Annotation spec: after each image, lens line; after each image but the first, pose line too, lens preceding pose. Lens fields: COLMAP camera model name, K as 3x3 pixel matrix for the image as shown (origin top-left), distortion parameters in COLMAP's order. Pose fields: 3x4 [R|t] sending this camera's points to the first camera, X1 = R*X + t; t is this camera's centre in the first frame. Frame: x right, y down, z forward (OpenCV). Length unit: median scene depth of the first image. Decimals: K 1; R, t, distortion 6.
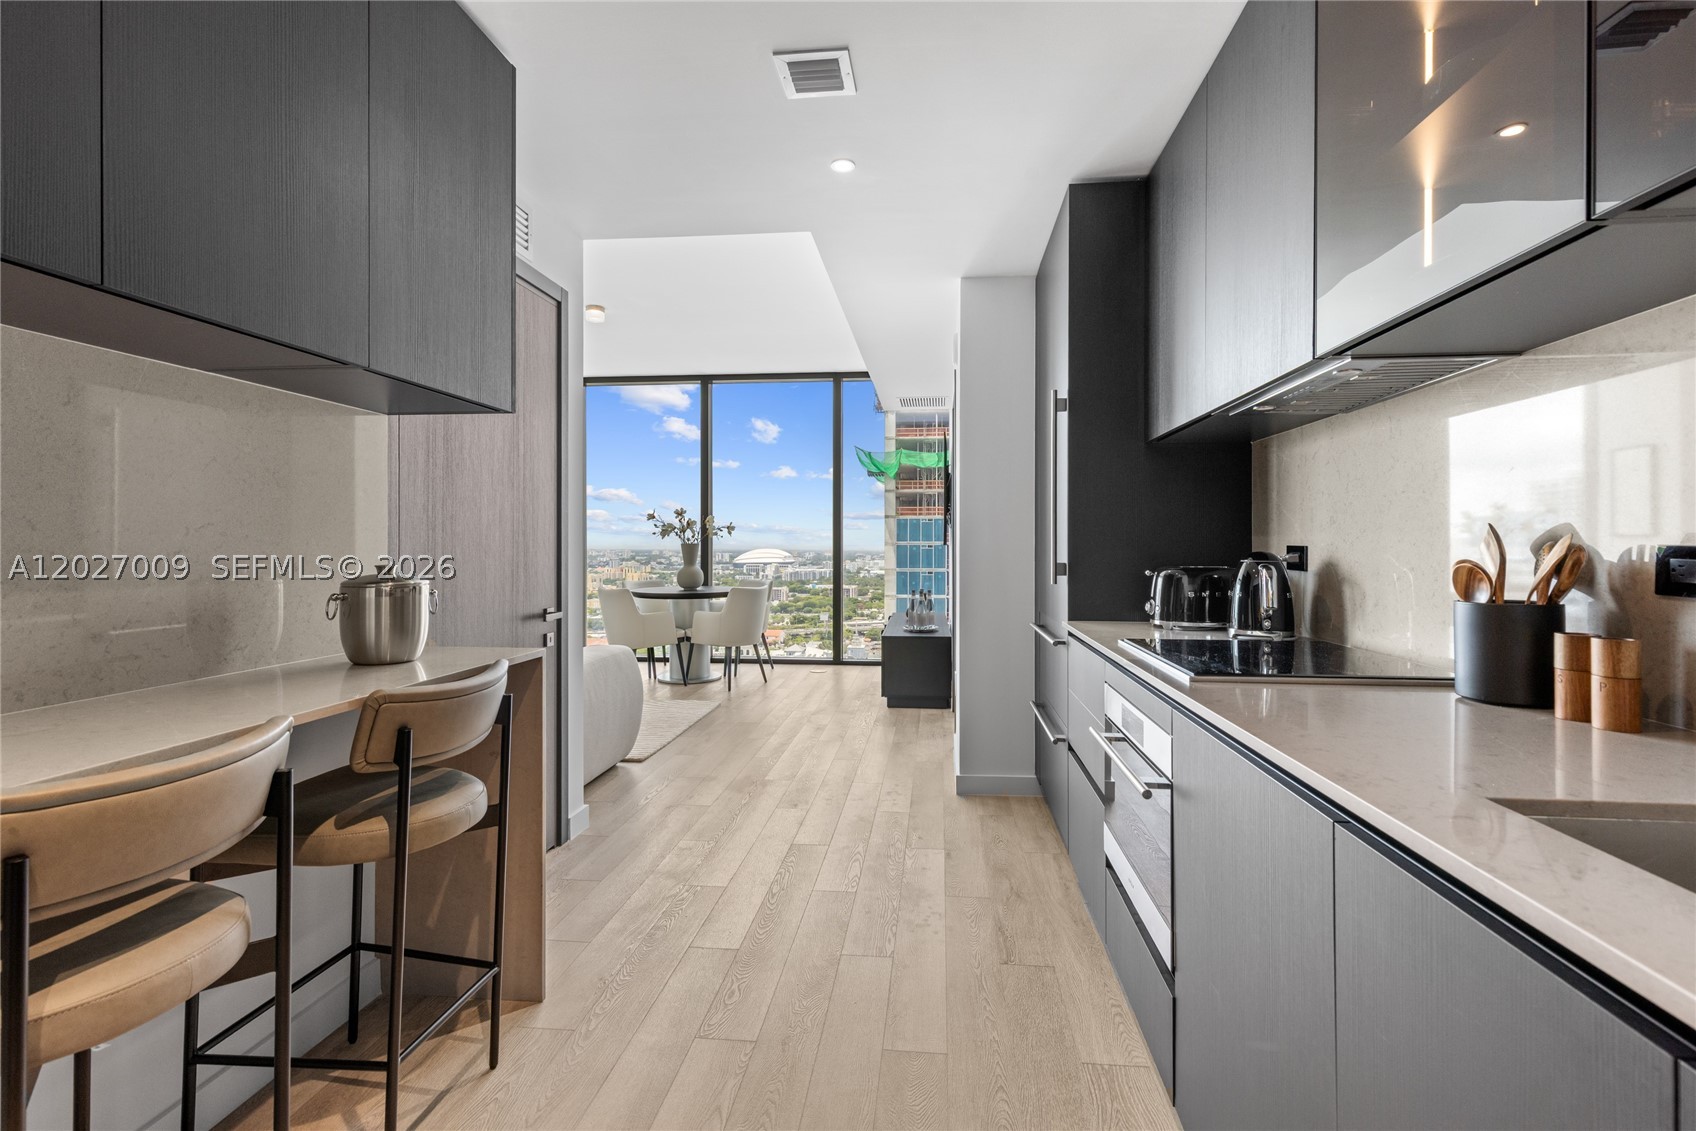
lens RADIAL K [[770.6, 0, 848.6], [0, 770.6, 543.2], [0, 0, 1]] dist [0.007942, -0.002499]
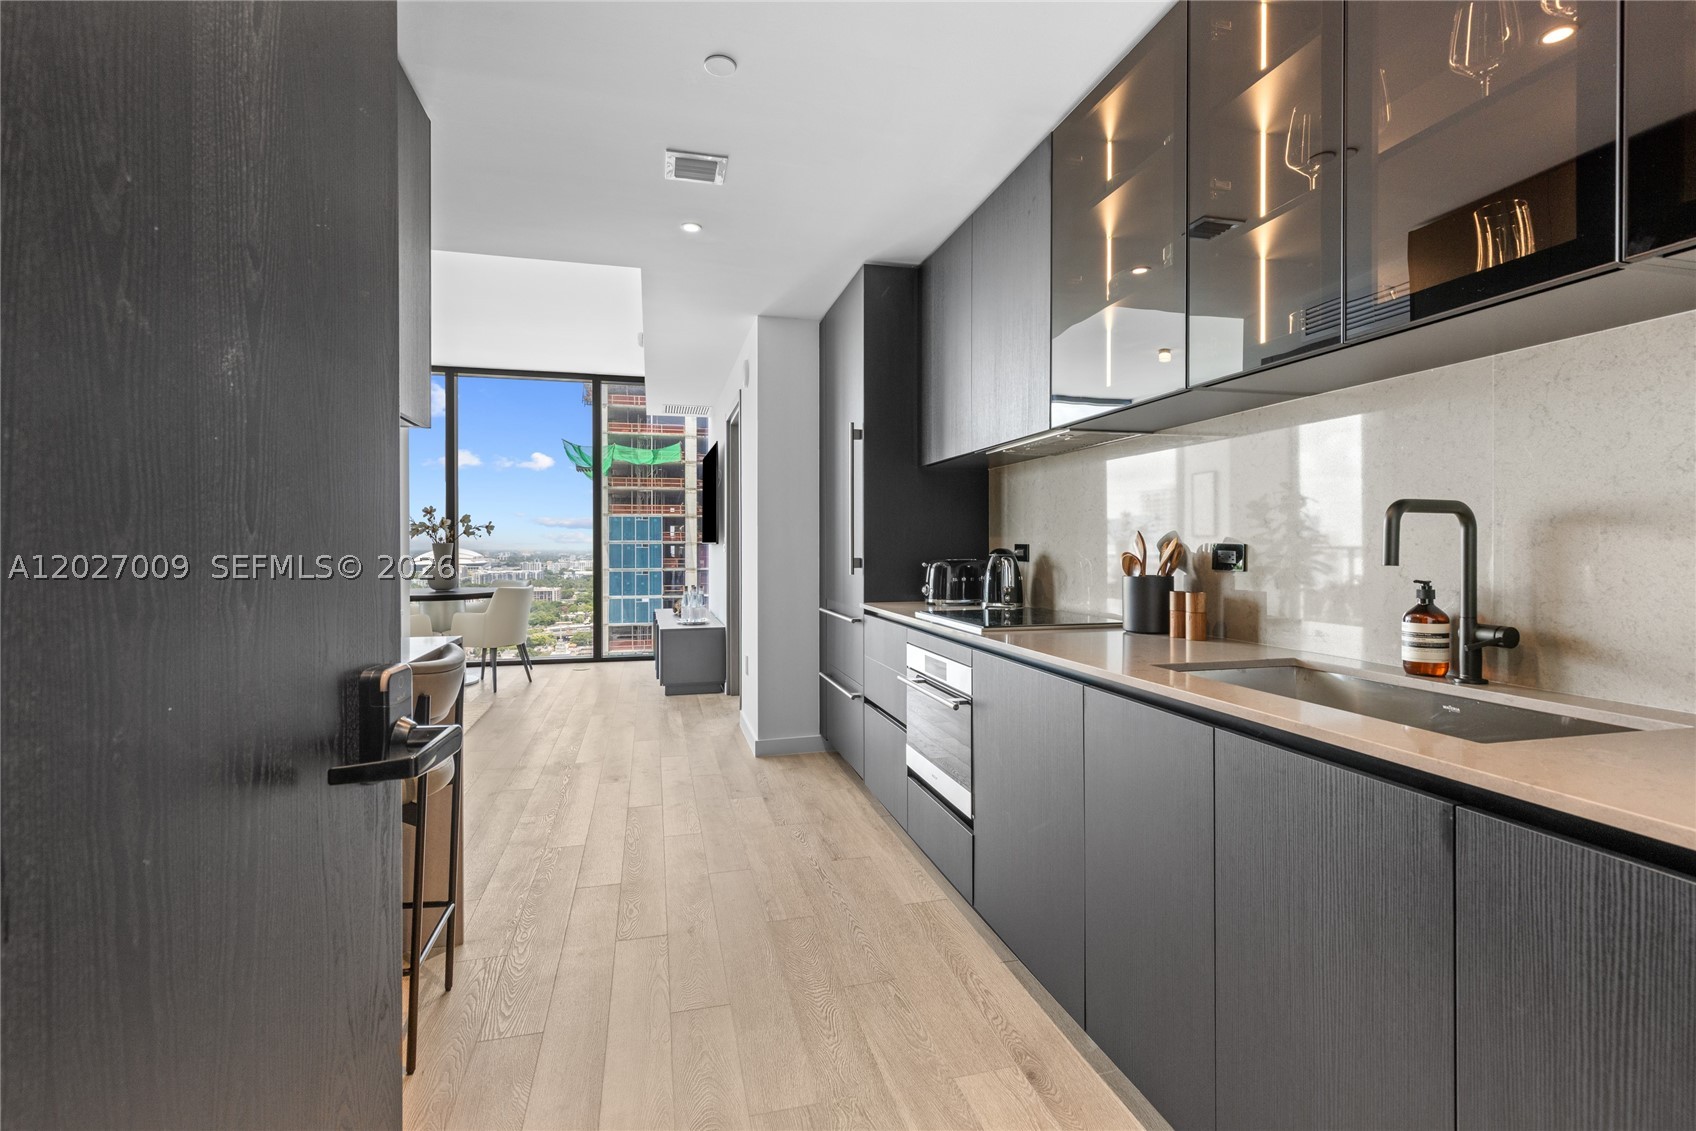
lens RADIAL K [[770.6, 0, 831.0], [0, 770.6, 548.6], [0, 0, 1]] dist [0.007942, -0.002499]
pose [[0.941215, -0.005853, 0.337758, -0.230949], [0.002858, 0.999952, 0.009363, -0.002695], [-0.337797, -0.007847, 0.941186, -0.224902]]
